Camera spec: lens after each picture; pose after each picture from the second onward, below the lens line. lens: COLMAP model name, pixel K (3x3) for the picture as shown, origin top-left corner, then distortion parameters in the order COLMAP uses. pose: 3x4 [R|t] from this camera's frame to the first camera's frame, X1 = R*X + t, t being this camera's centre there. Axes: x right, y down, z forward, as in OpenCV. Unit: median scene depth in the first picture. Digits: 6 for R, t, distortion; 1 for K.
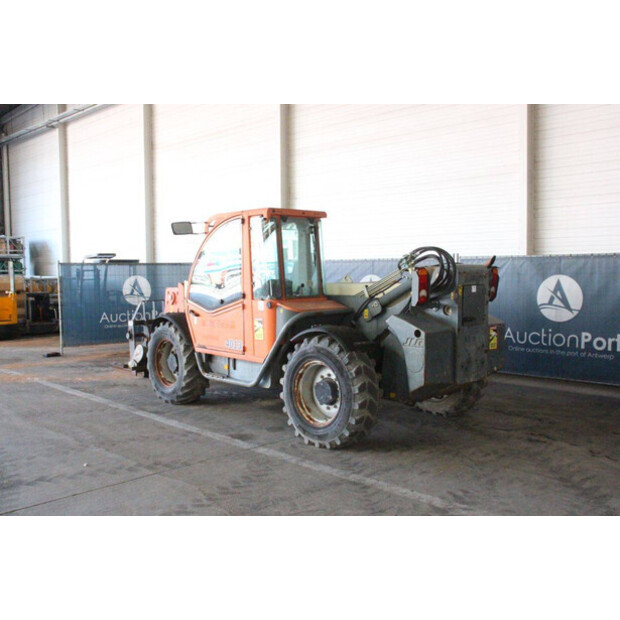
lens RADIAL K [[618.4, 0, 323.0], [0, 618.4, 319.7], [0, 0, 1]] dist [-0.044365, 0.000000]
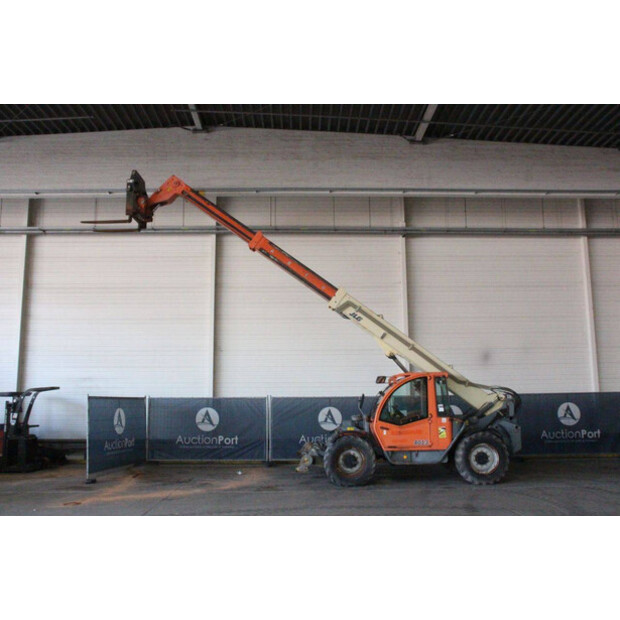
lens RADIAL K [[605.0, 0, 303.7], [0, 605.0, 303.7], [0, 0, 1]] dist [-0.105158, 0.000000]
pose [[0.705381, 0.115877, 0.699292, -1.788058], [0.059440, 0.973402, -0.221257, 0.011601], [-0.706332, 0.197636, 0.679732, -0.074850]]
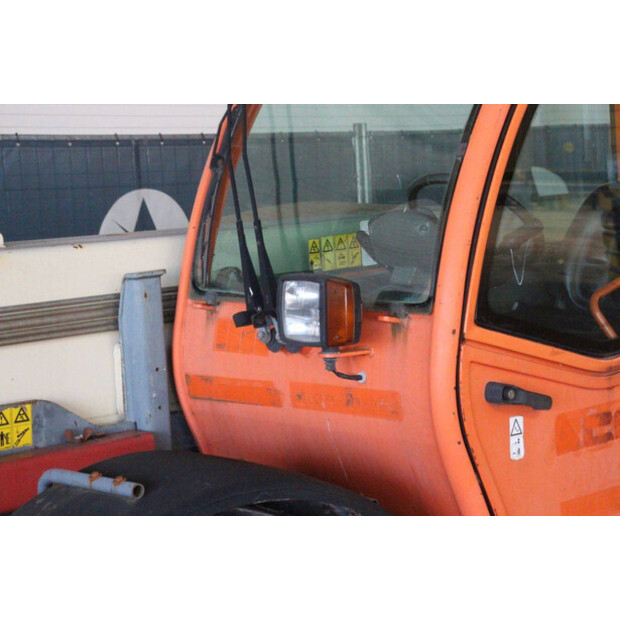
lens RADIAL K [[1481.3, 0, 312.5], [0, 1481.3, 311.9], [0, 0, 1]] dist [0.457554, 0.000000]
pose [[0.007954, -0.087055, 0.996172, -0.694678], [0.119674, 0.989126, 0.085483, -0.084805], [-0.992781, 0.118536, 0.018286, 1.166549]]
